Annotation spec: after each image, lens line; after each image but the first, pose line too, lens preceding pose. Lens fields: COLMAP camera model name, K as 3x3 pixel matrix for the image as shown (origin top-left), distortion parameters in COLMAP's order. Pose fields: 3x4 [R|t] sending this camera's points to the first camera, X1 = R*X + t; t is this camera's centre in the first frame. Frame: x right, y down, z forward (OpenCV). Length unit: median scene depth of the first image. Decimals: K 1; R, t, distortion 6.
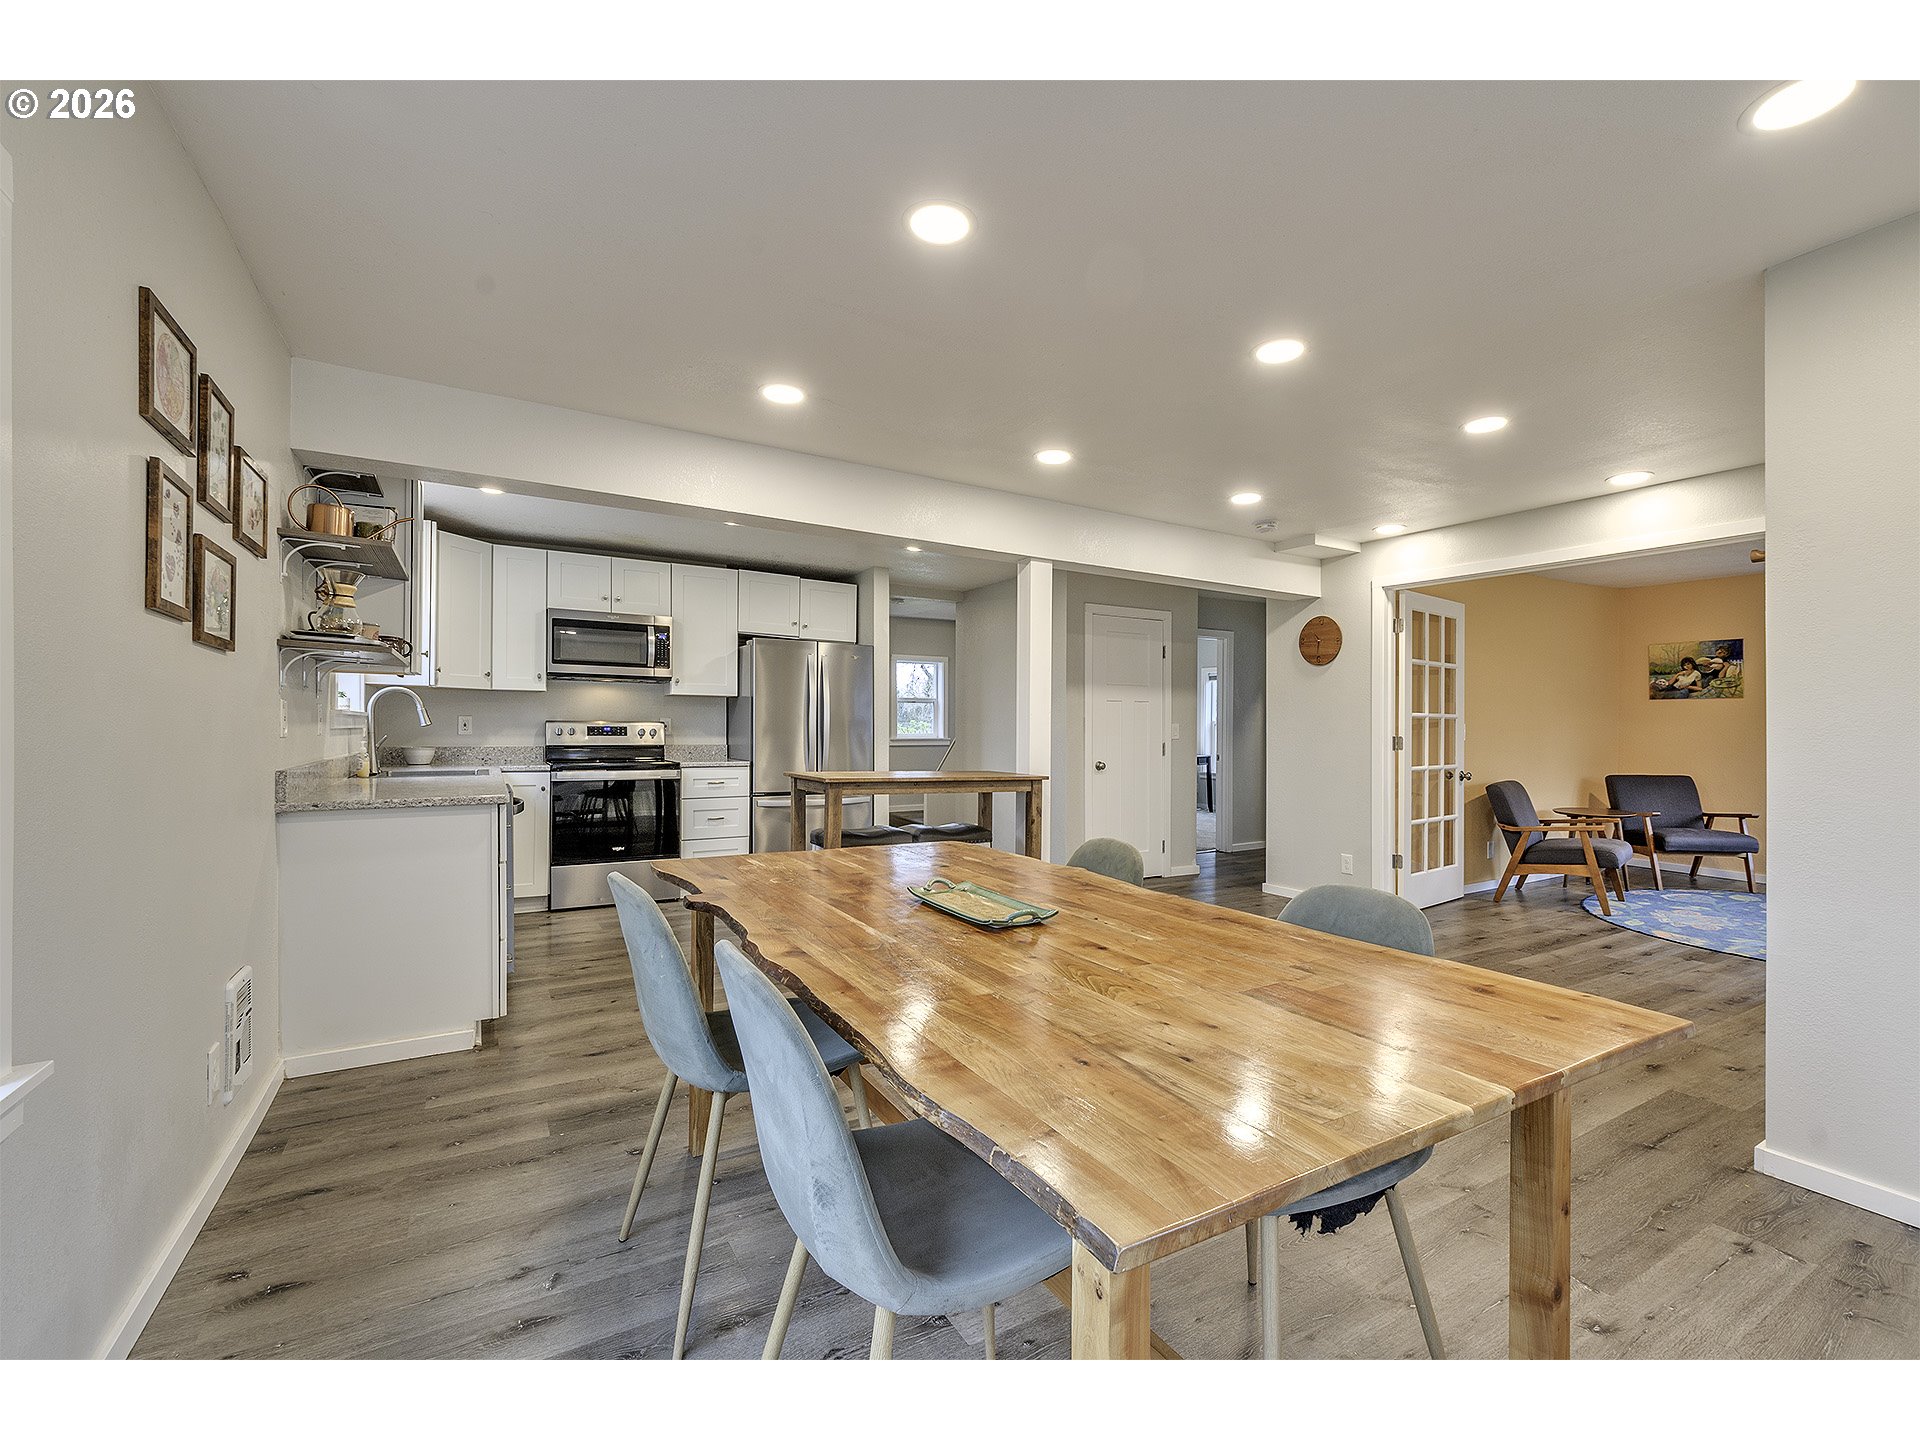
lens RADIAL K [[830.6, 0, 982.0], [0, 830.6, 733.8], [0, 0, 1]] dist [-0.000468, -0.000193]
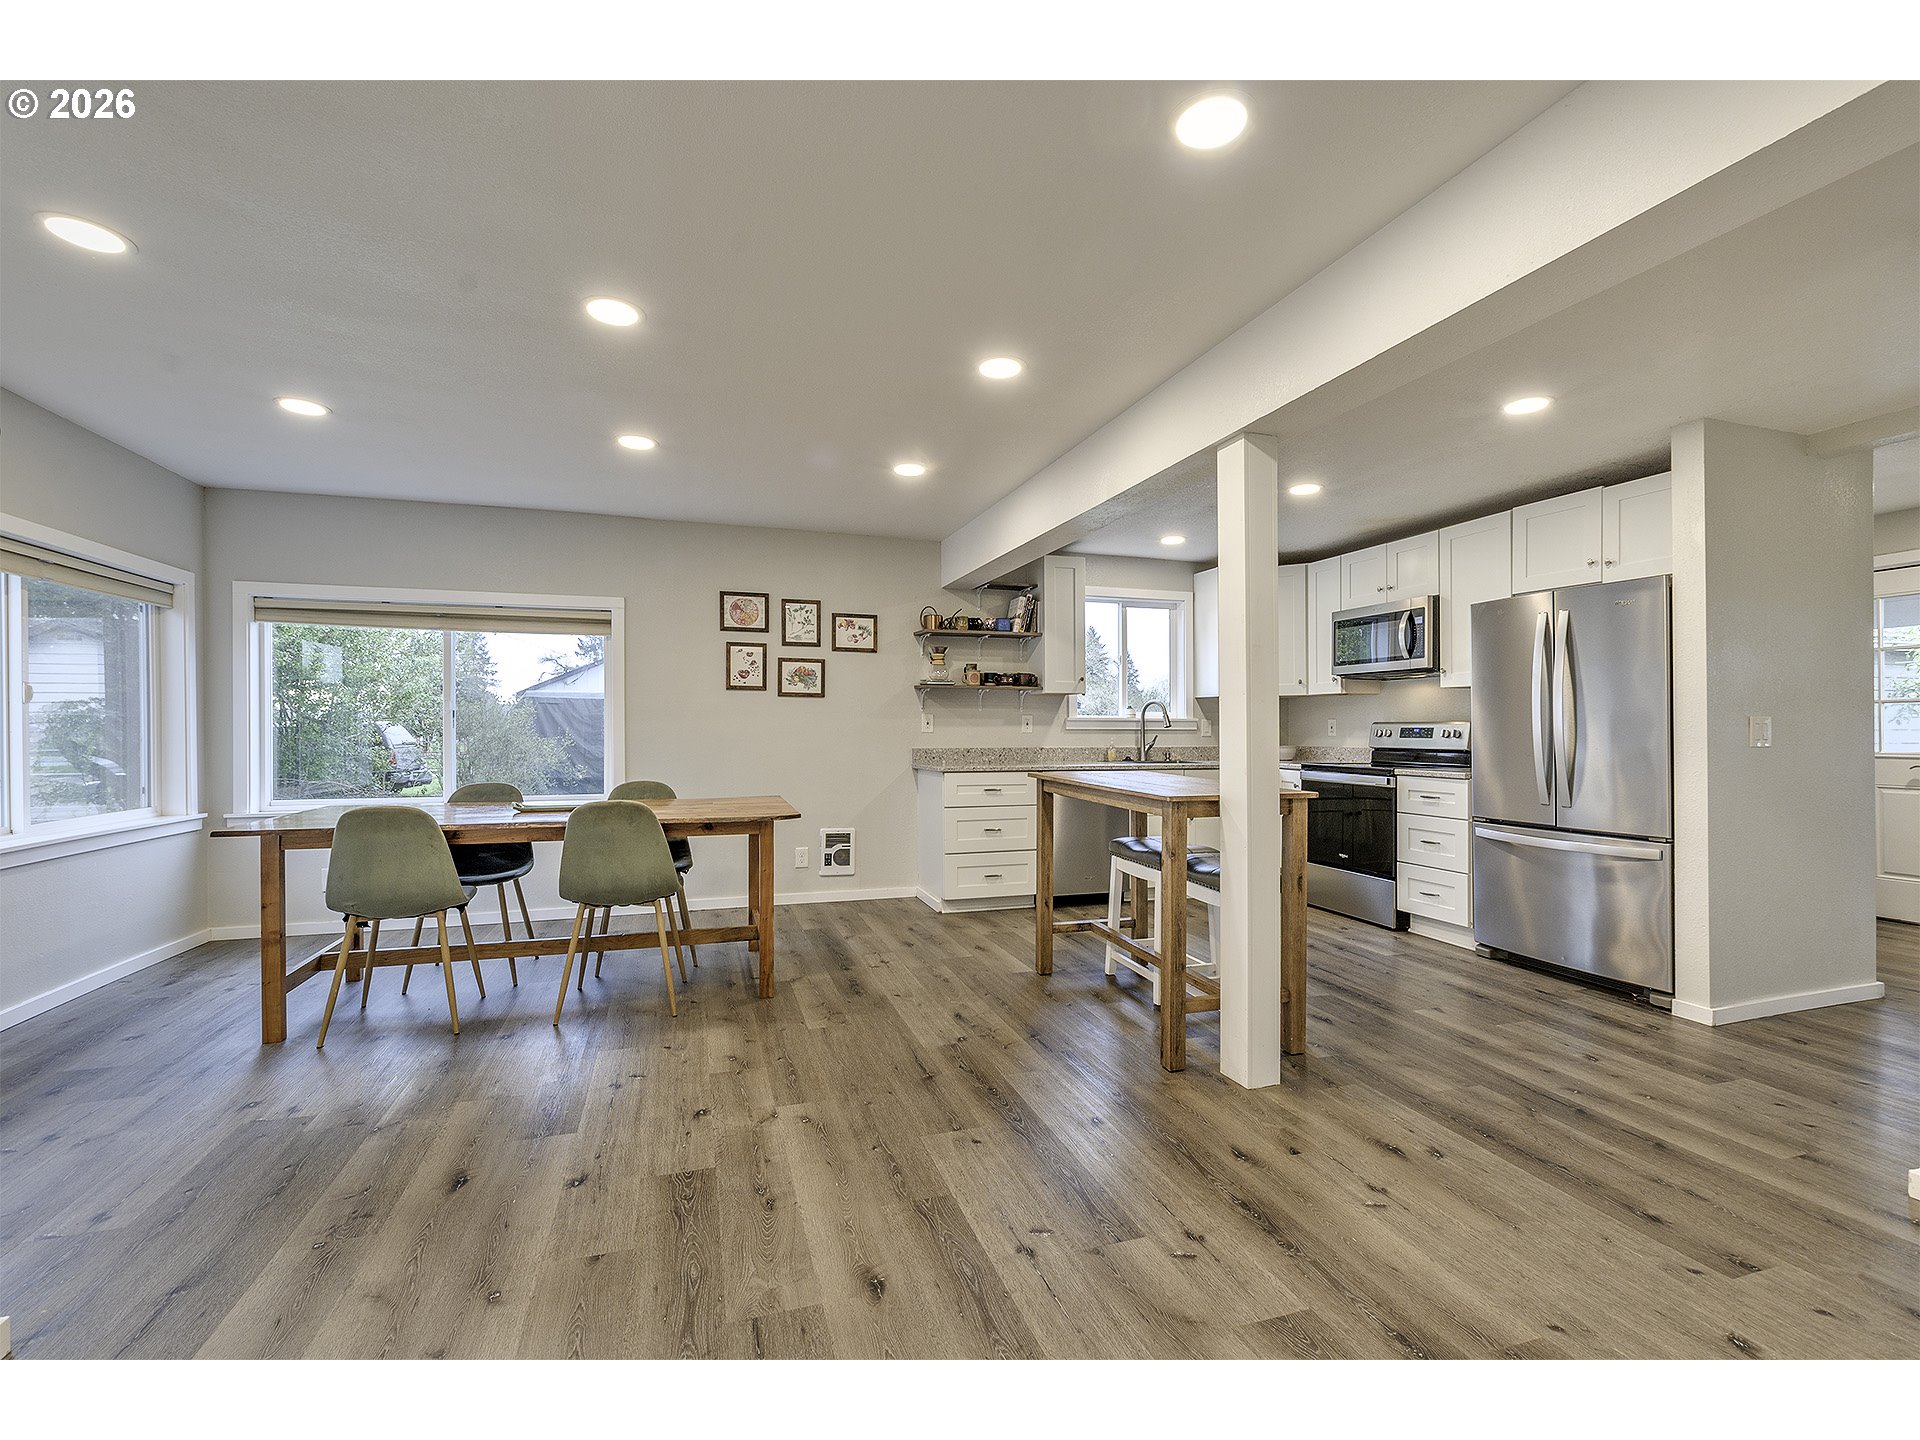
lens RADIAL K [[841.7, 0, 968.1], [0, 841.7, 726.9], [0, 0, 1]] dist [-0.000534, -0.000512]
pose [[-0.224074, -0.011883, -0.974500, 0.581819], [-0.011137, 0.999892, -0.009631, 0.004959], [0.974508, 0.008695, -0.224182, 0.778004]]
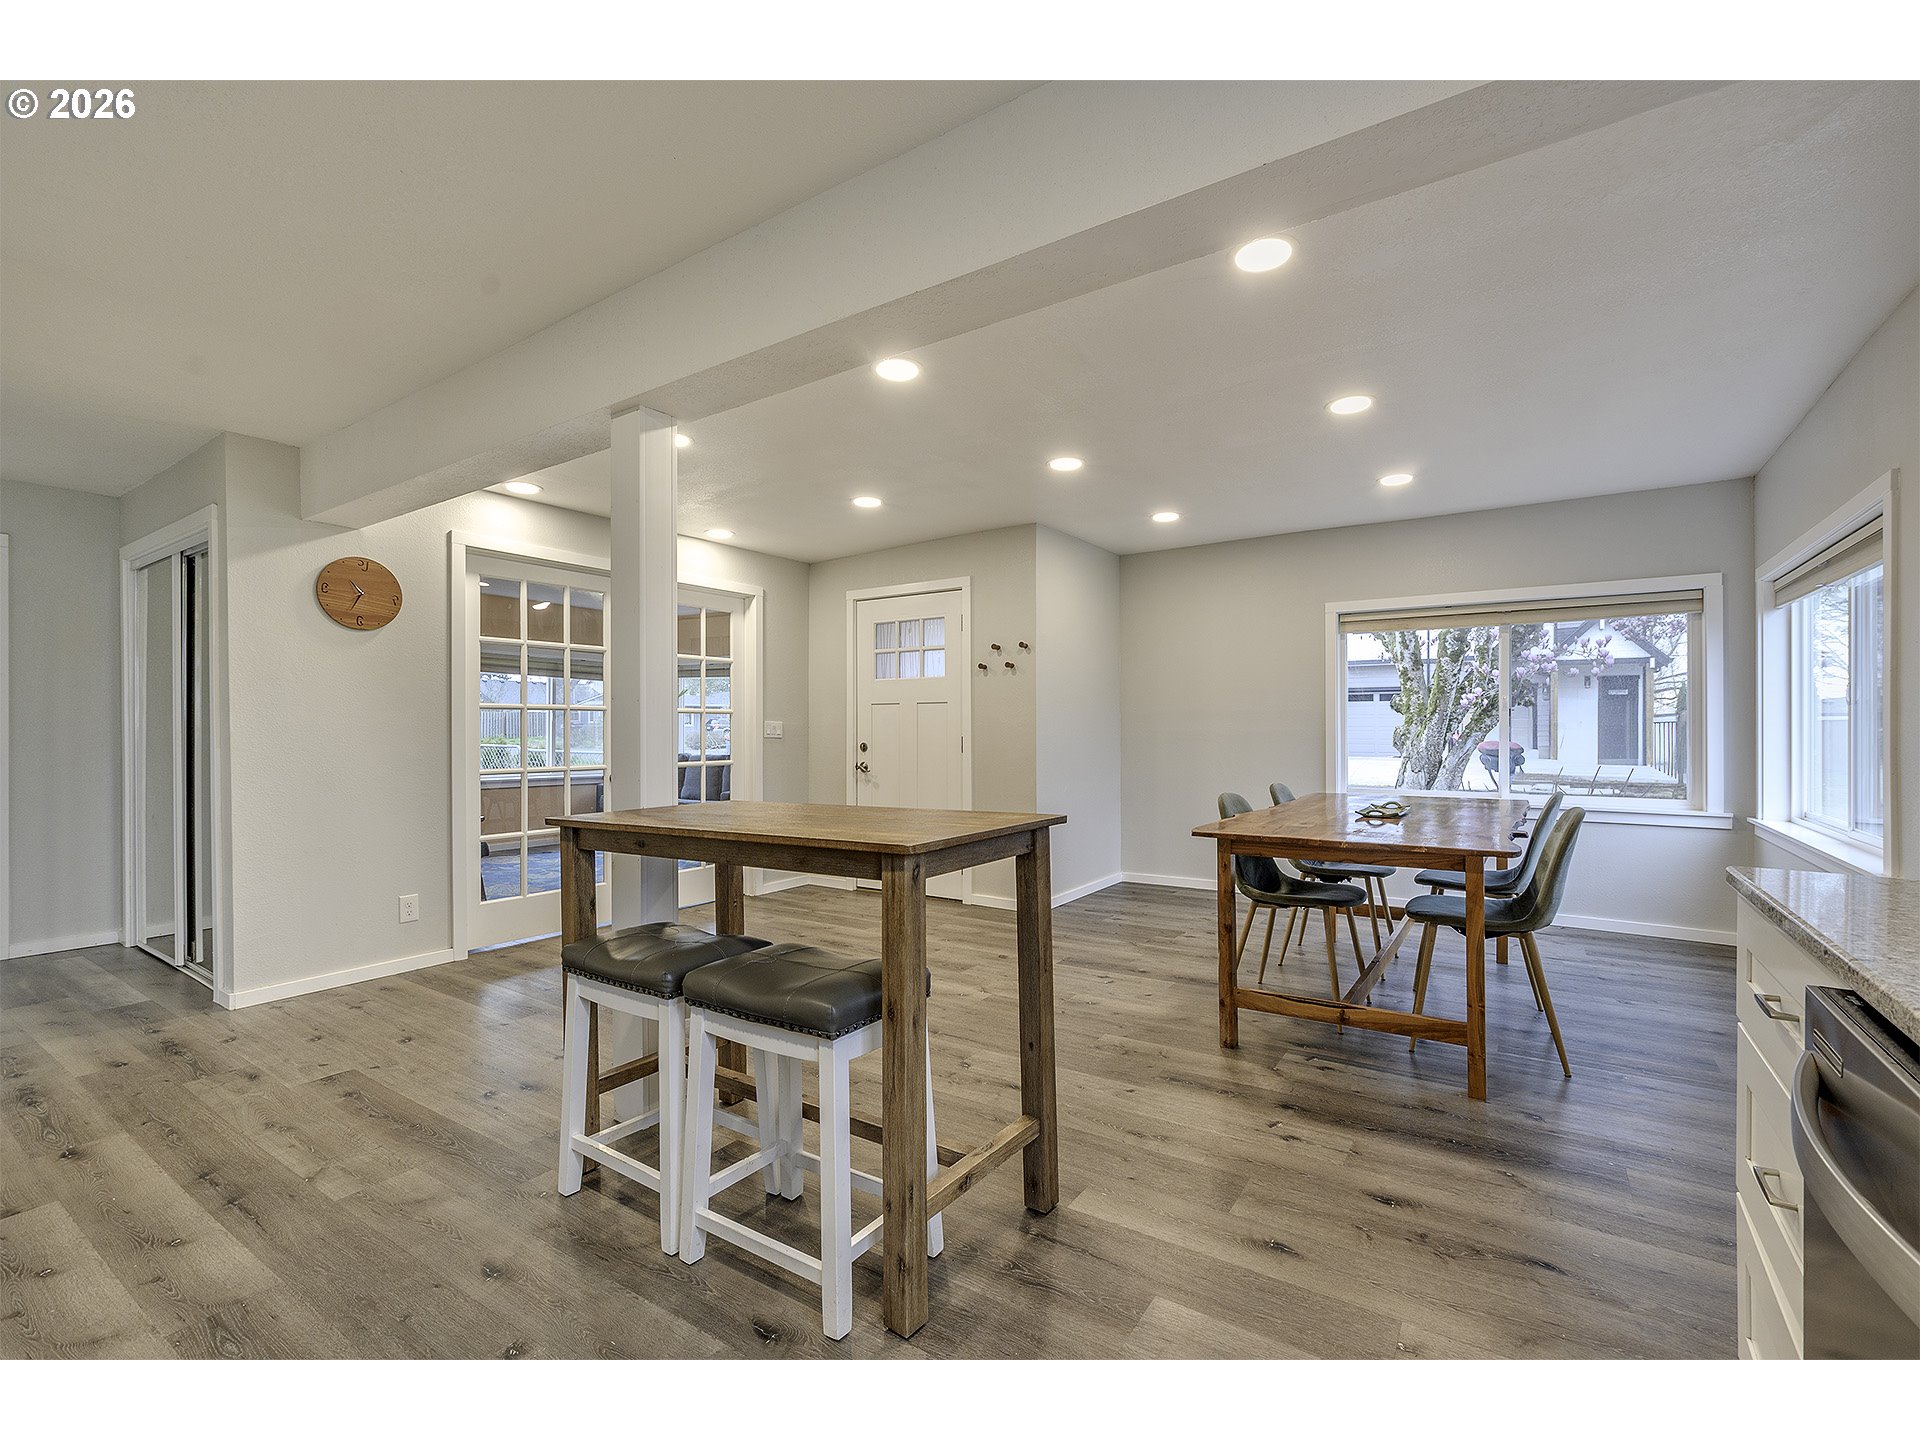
lens RADIAL K [[834.8, 0, 987.6], [0, 834.8, 727.7], [0, 0, 1]] dist [0.000947, 0.000385]
pose [[-0.430689, -0.007595, 0.902468, -0.441862], [0.007236, 0.999903, 0.011868, -0.006738], [-0.902471, 0.011641, -0.430593, 0.857649]]
